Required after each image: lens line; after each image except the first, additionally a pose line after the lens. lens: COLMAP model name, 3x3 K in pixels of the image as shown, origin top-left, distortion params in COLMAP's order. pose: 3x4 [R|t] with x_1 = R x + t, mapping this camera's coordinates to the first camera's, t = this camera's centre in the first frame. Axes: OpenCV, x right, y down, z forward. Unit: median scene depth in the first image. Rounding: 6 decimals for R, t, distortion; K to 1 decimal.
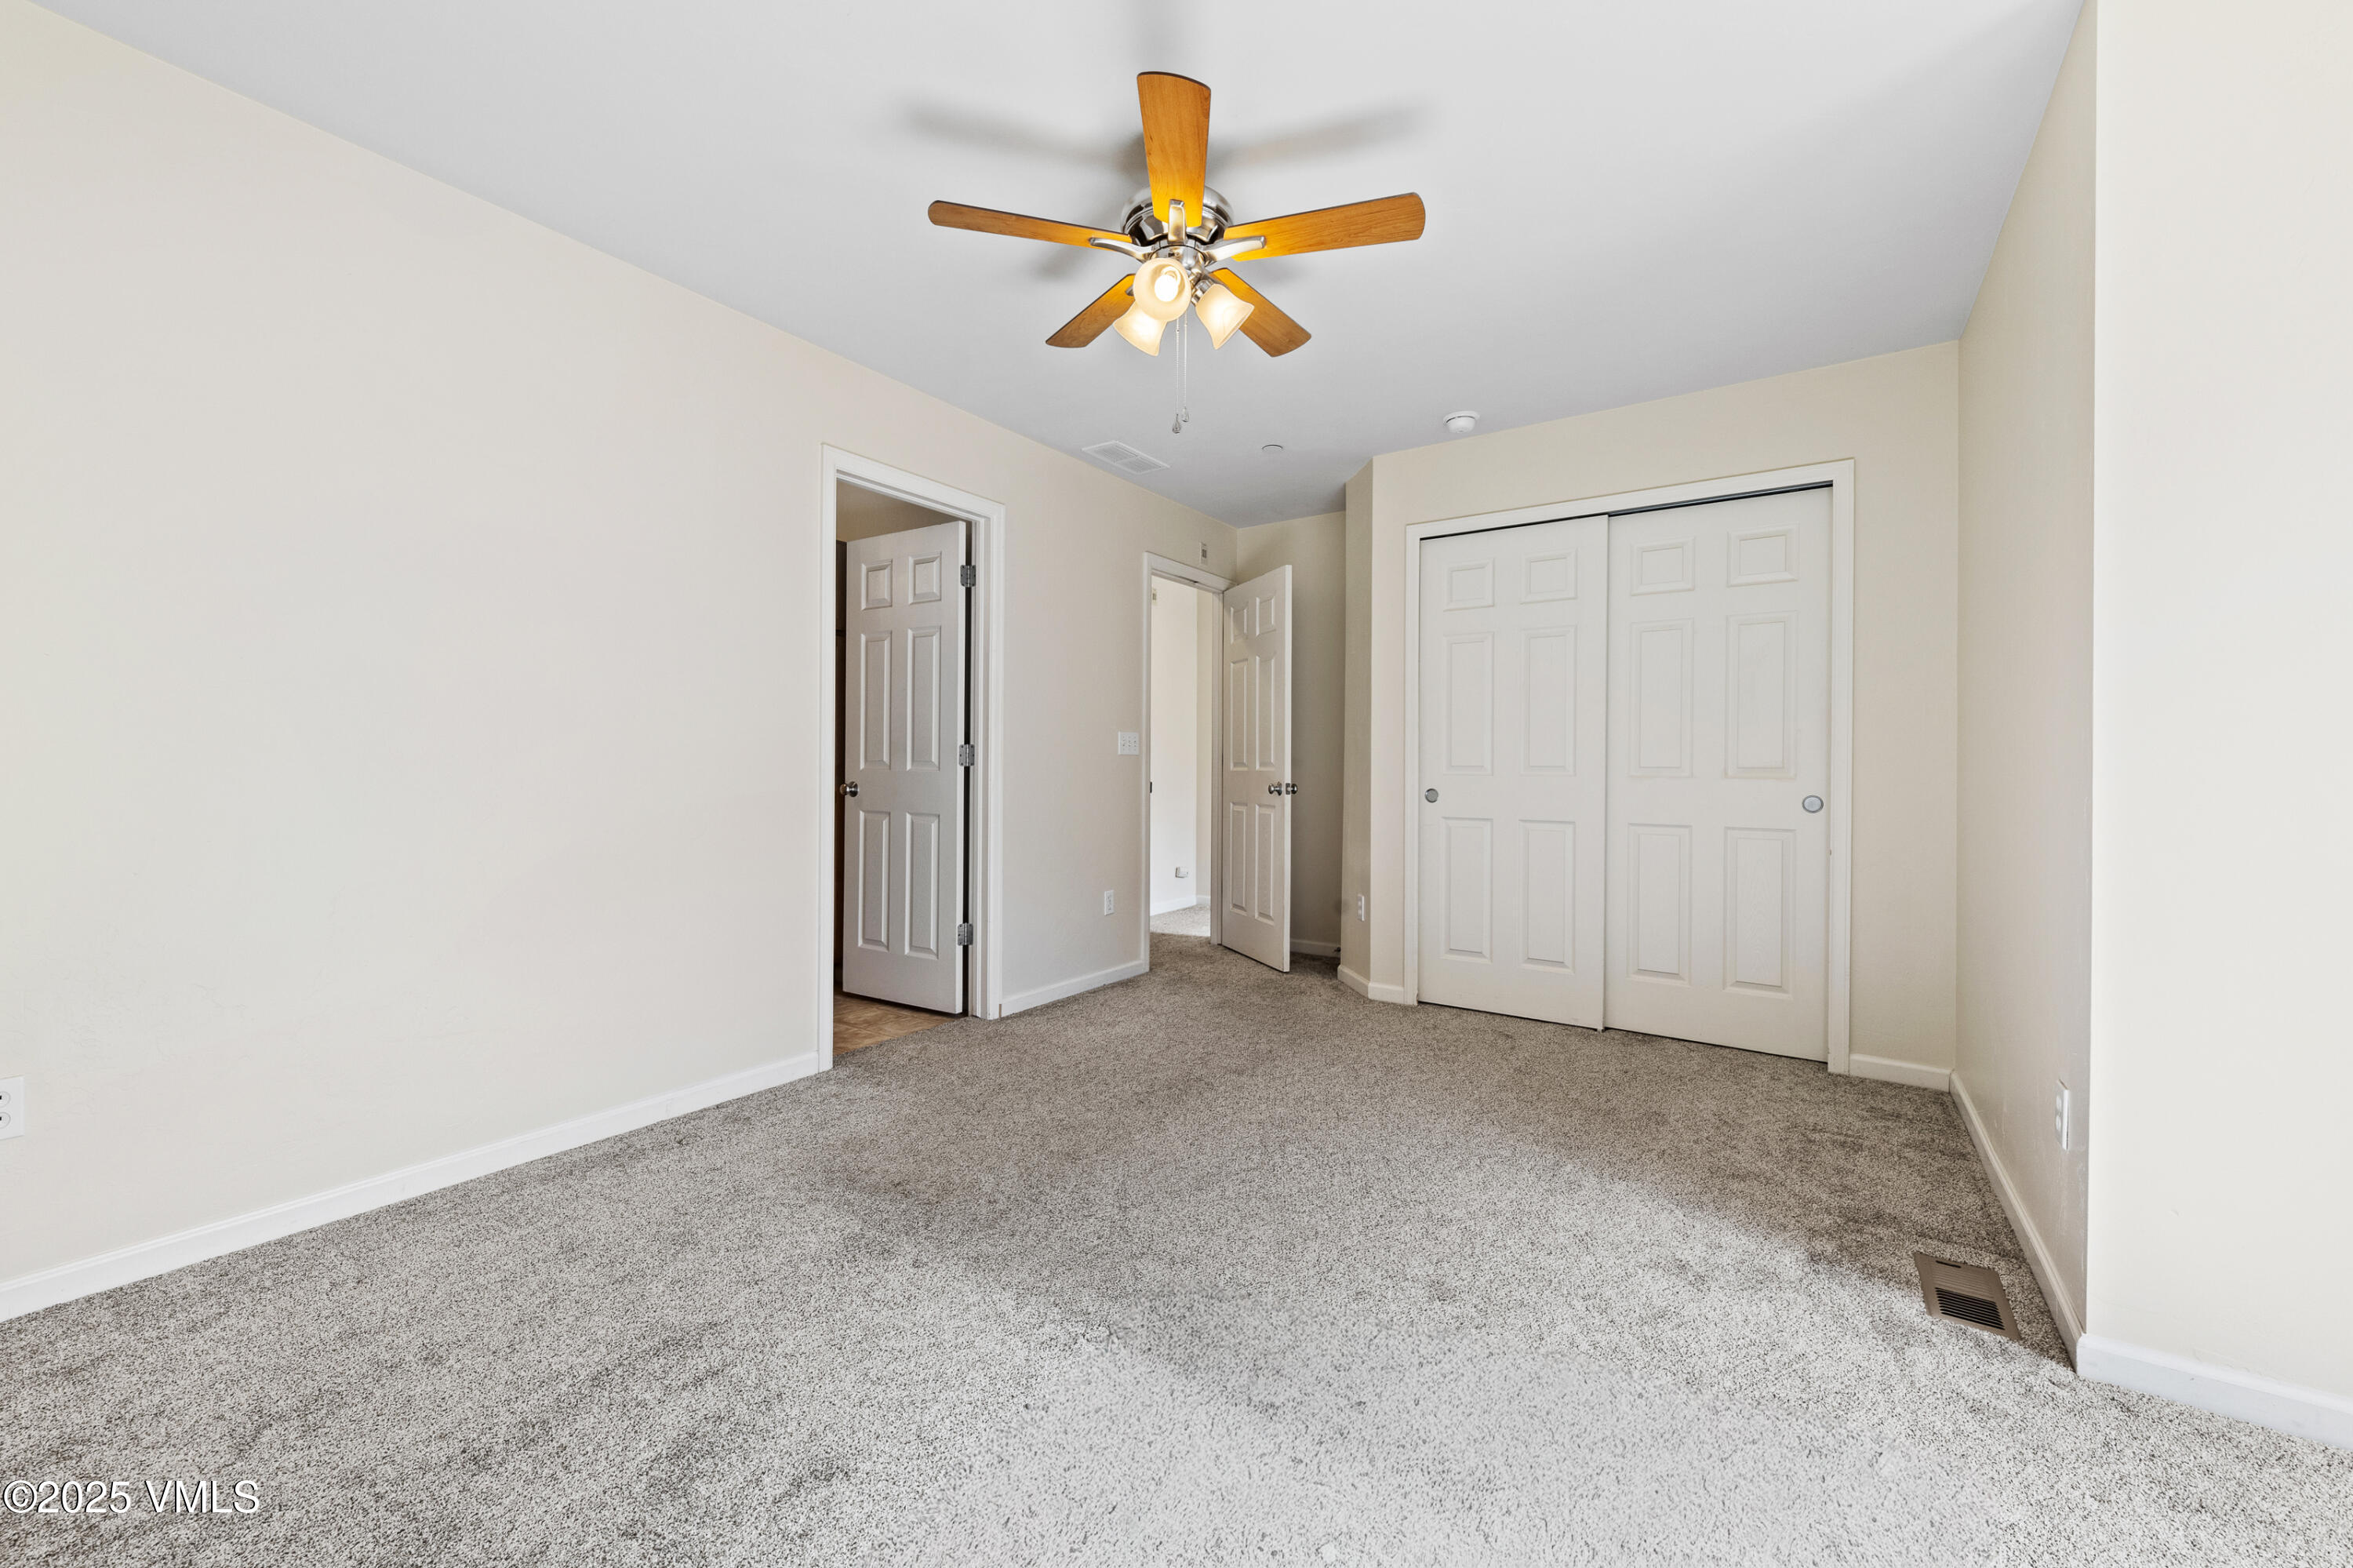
lens RADIAL K [[914.7, 0, 1151.2], [0, 914.7, 768.0], [0, 0, 1]] dist [-0.000884, -0.000113]
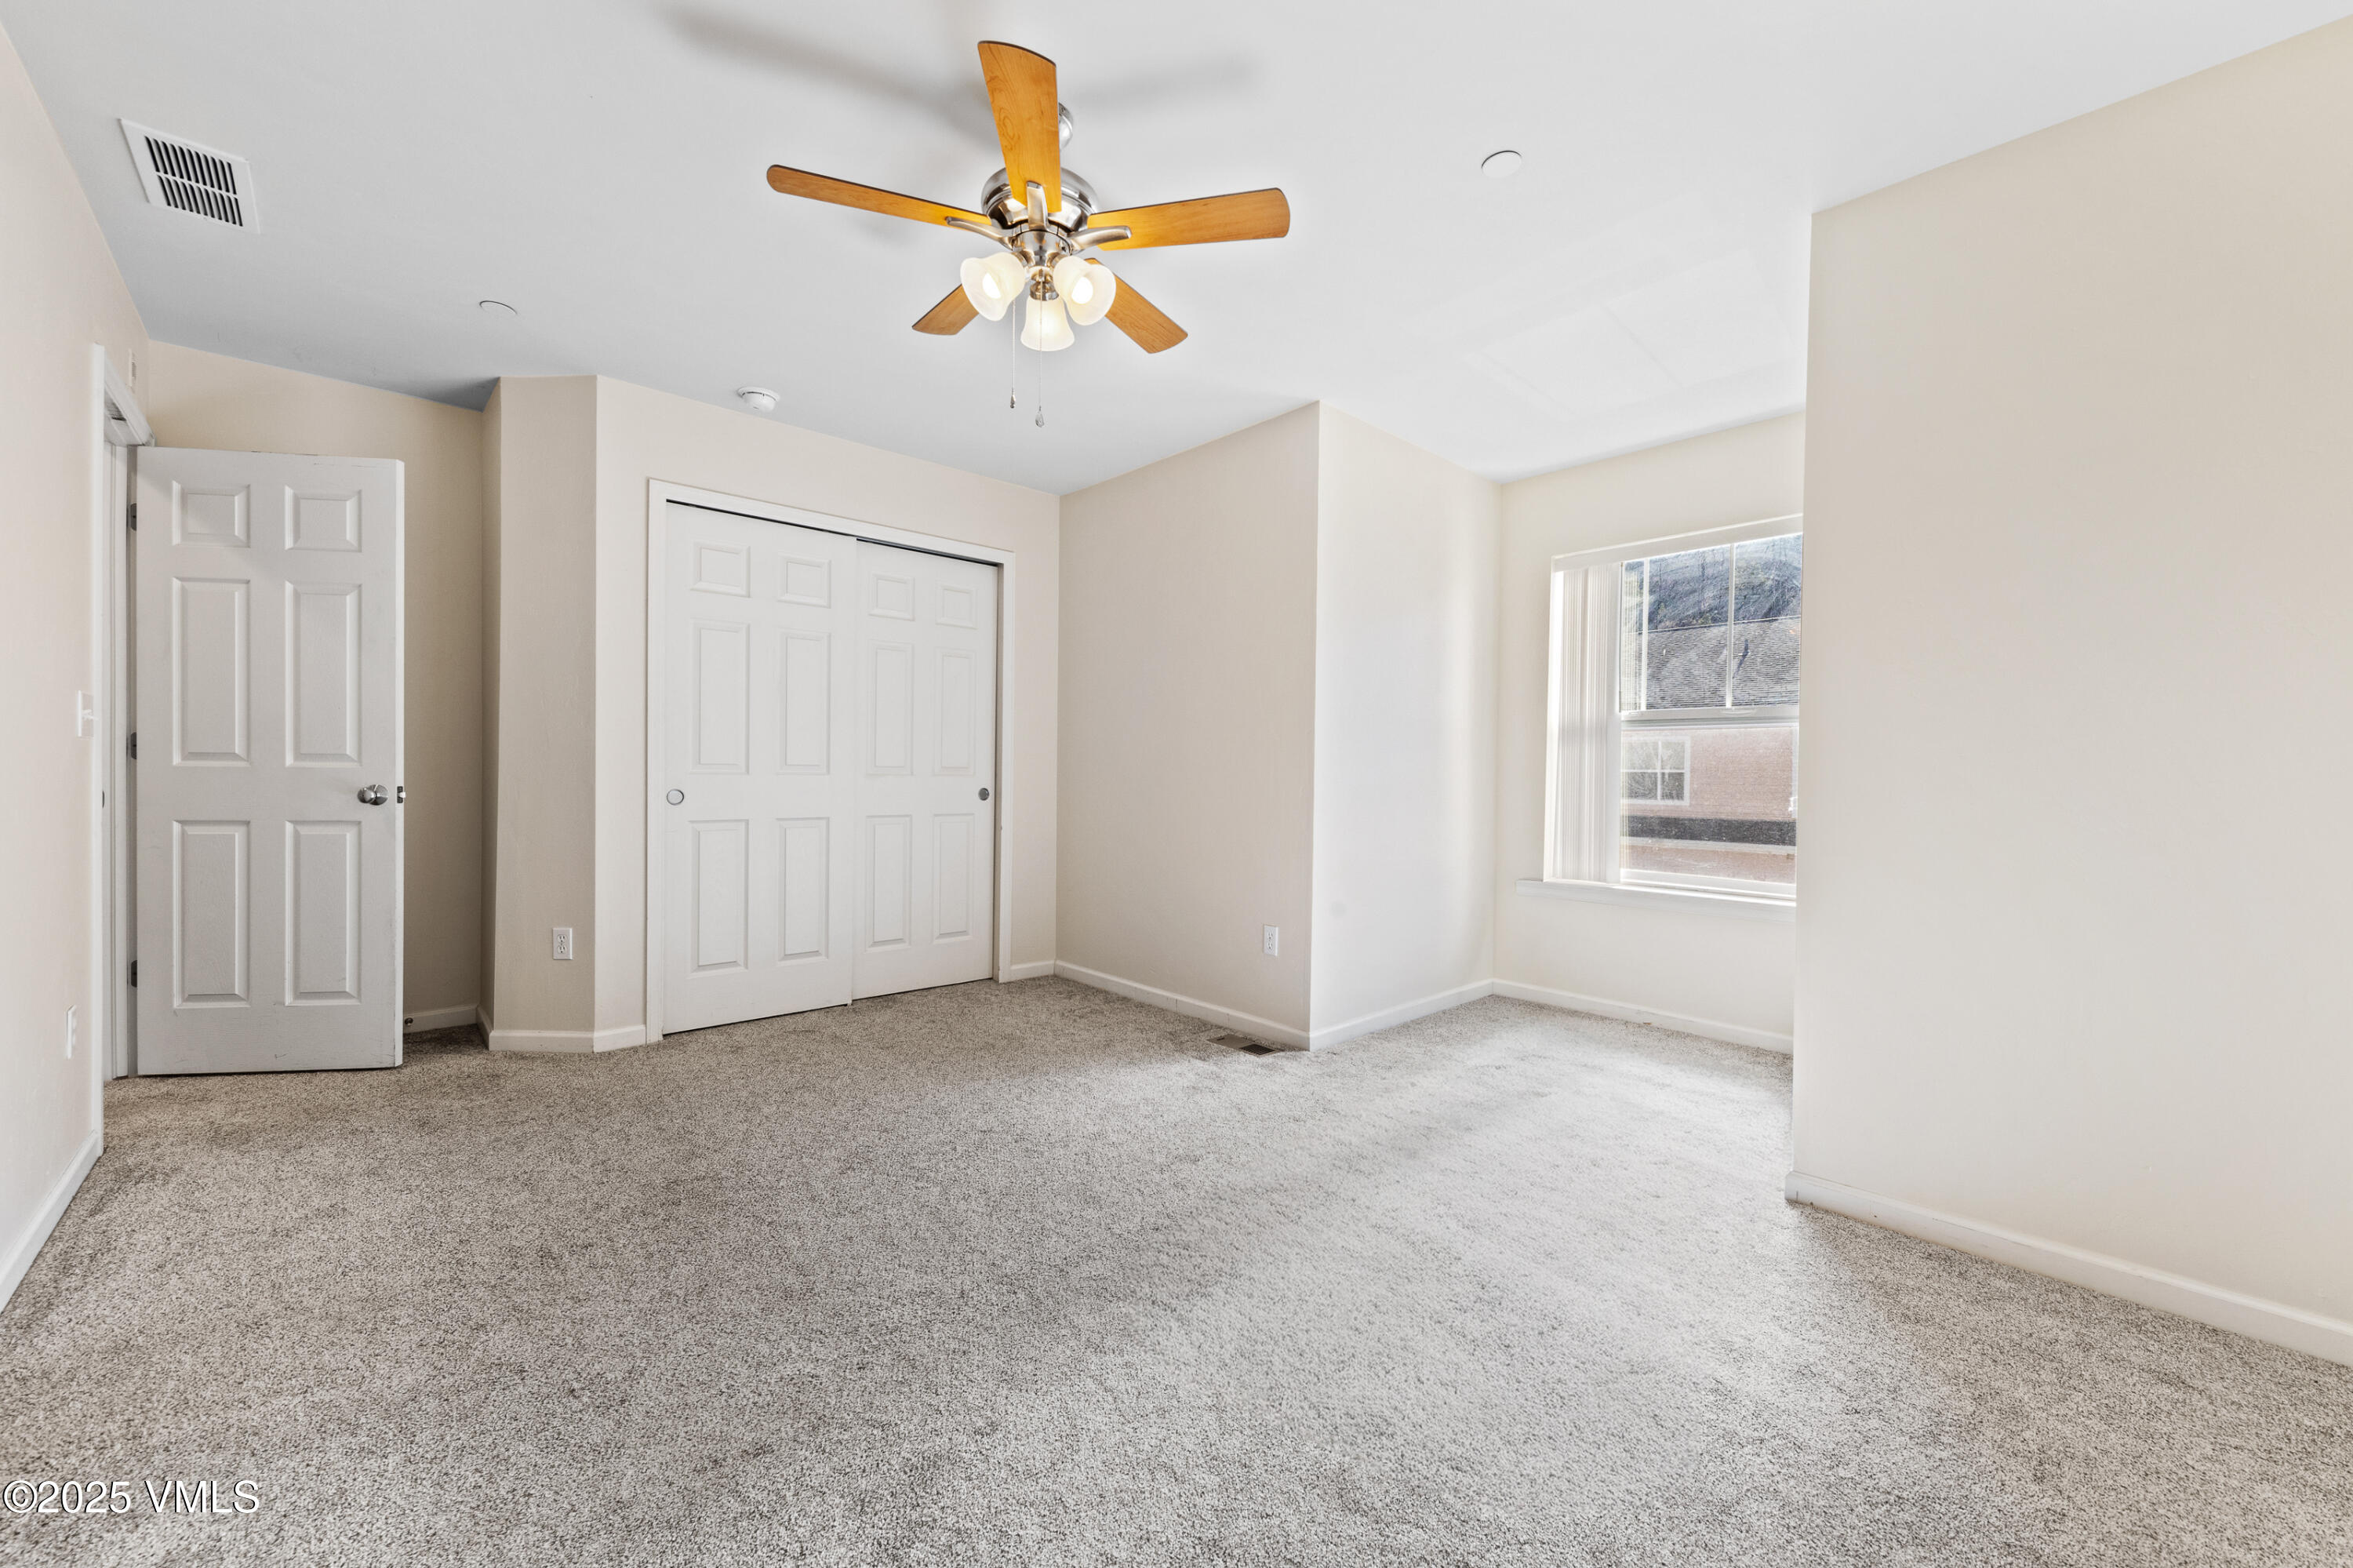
lens RADIAL K [[932.7, 0, 1202.1], [0, 932.7, 779.2], [0, 0, 1]] dist [-0.001385, -0.000350]
pose [[0.188480, -0.014848, 0.981965, -0.639747], [-0.008771, 0.999820, 0.016801, -0.008505], [-0.982038, -0.011779, 0.188316, 0.450516]]
